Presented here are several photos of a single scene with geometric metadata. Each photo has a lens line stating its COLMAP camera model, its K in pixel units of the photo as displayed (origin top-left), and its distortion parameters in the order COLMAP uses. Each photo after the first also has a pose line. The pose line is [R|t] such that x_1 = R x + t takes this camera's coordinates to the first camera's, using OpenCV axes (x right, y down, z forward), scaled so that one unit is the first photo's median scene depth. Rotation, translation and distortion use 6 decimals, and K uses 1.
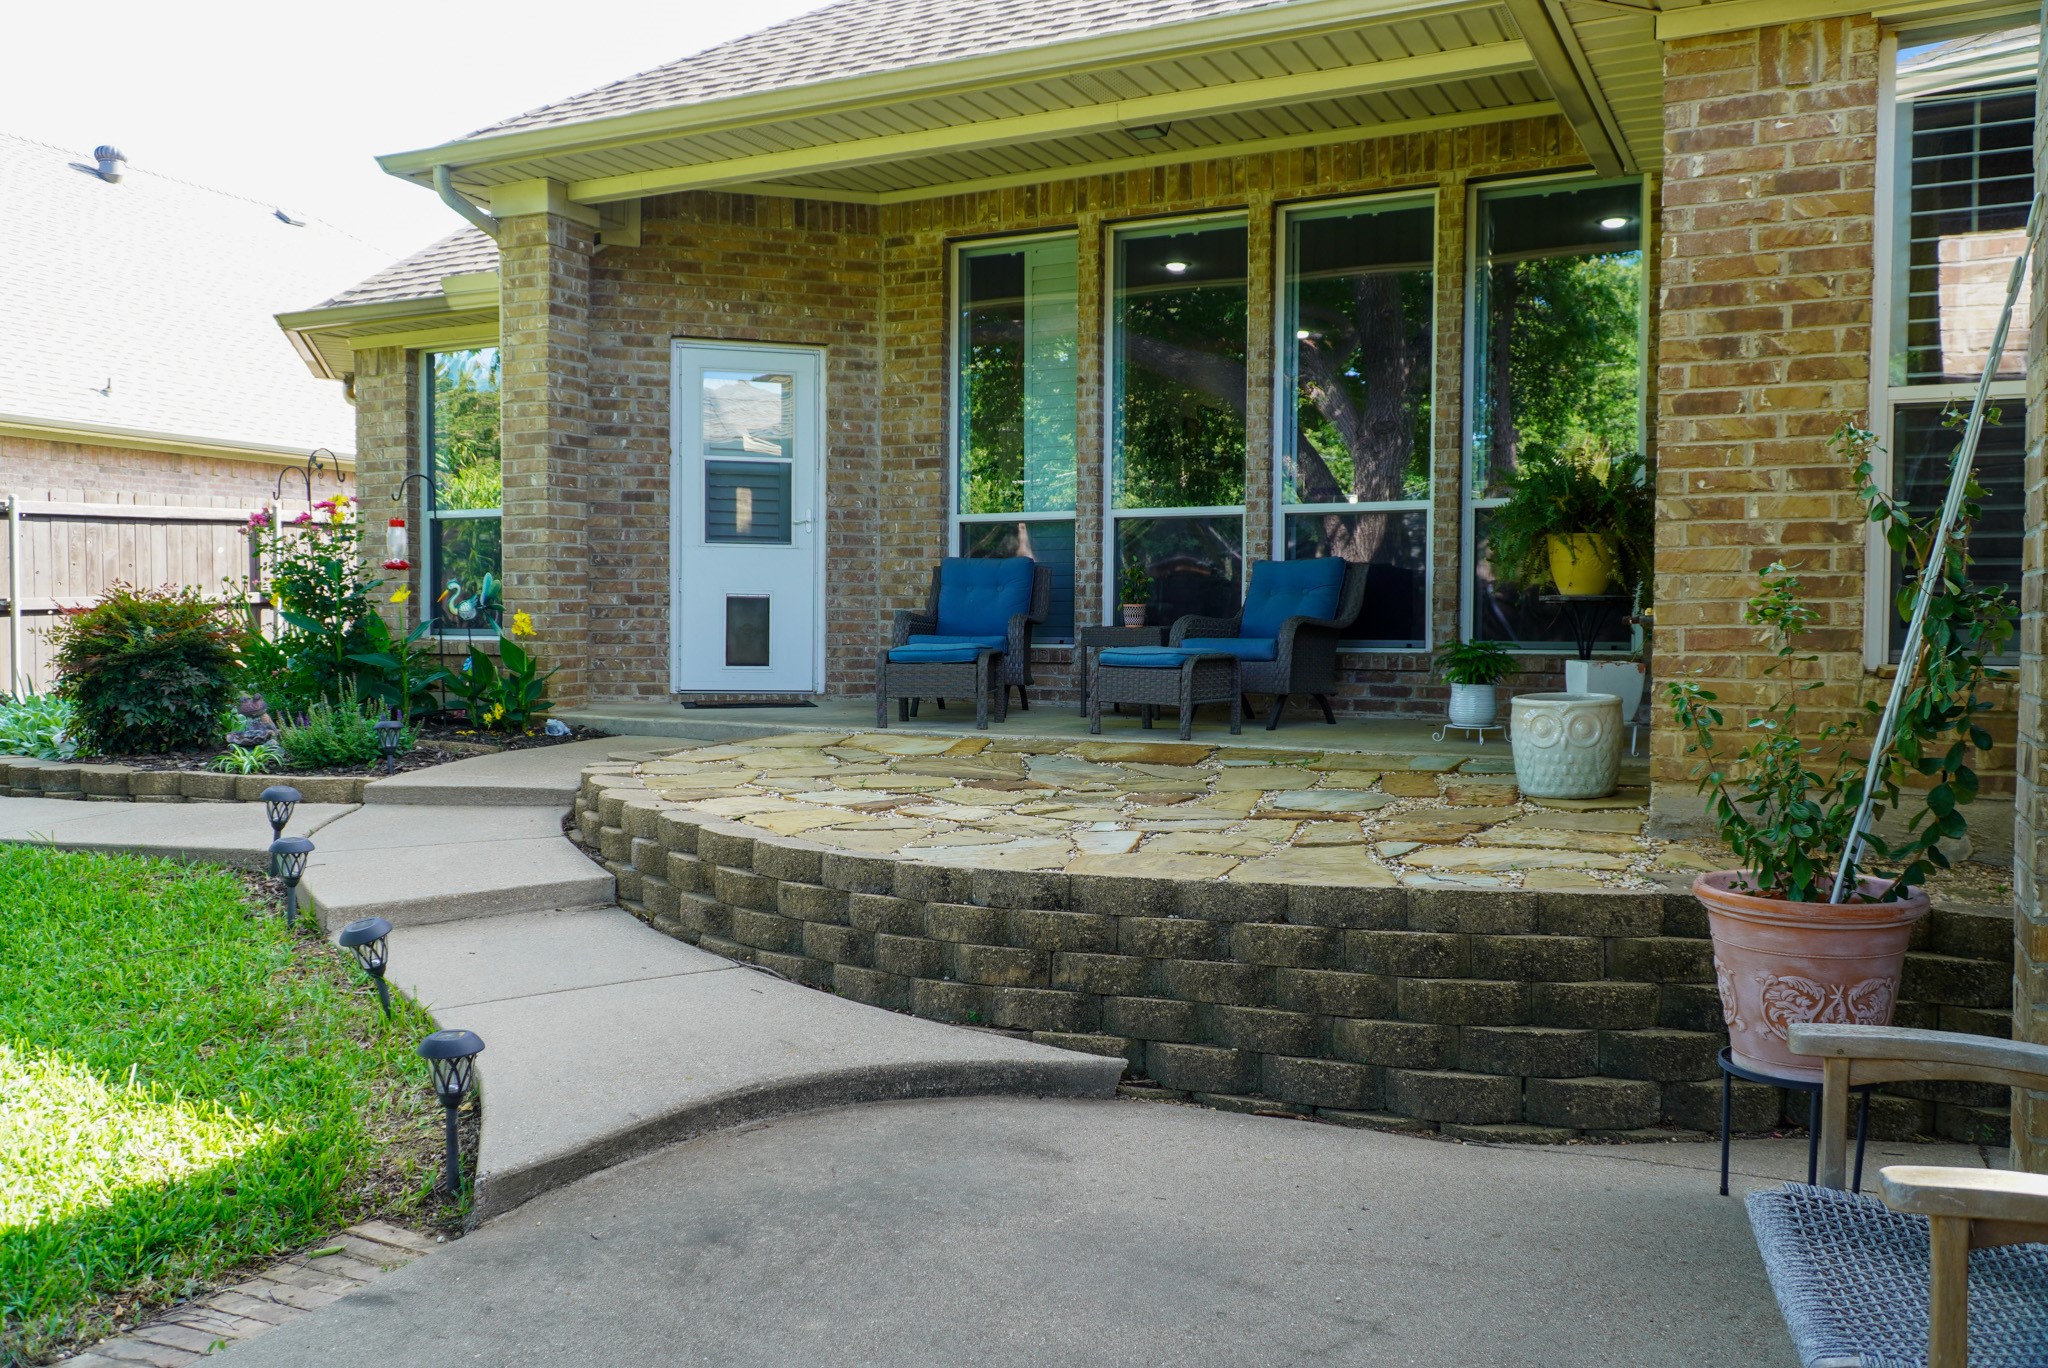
lens RADIAL K [[1678.6, 0, 1021.0], [0, 1678.6, 668.1], [0, 0, 1]] dist [0.001345, -0.001626]
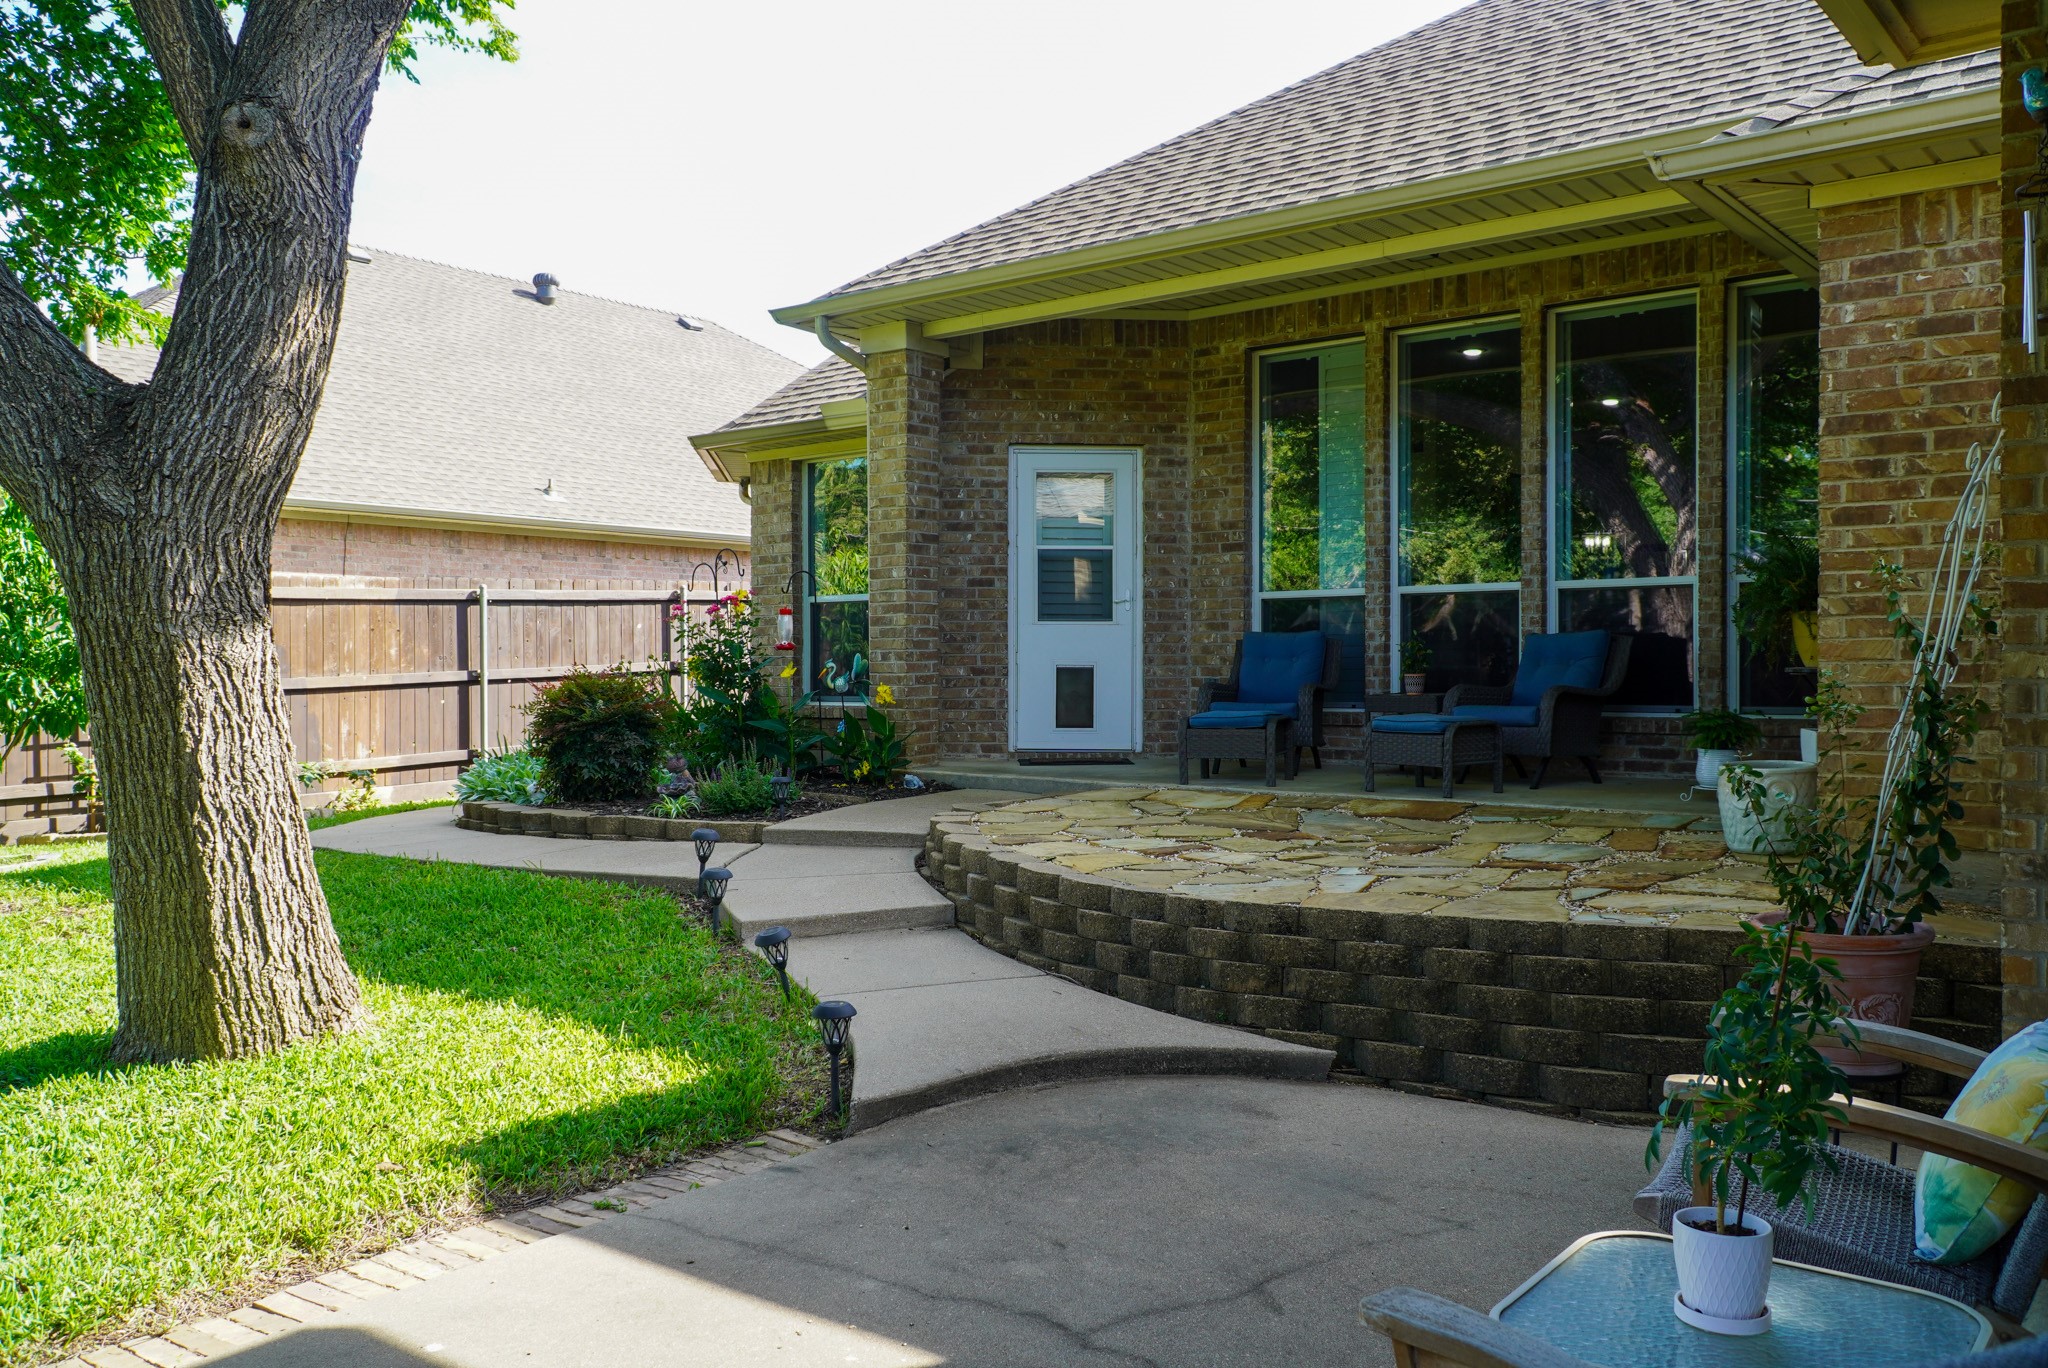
lens RADIAL K [[1624.2, 0, 1015.3], [0, 1624.2, 674.1], [0, 0, 1]] dist [0.002571, -0.001917]
pose [[0.978083, -0.006870, -0.208102, 0.054213], [0.001050, 0.999606, -0.028065, -0.013137], [0.208212, 0.027231, 0.977704, -0.175596]]
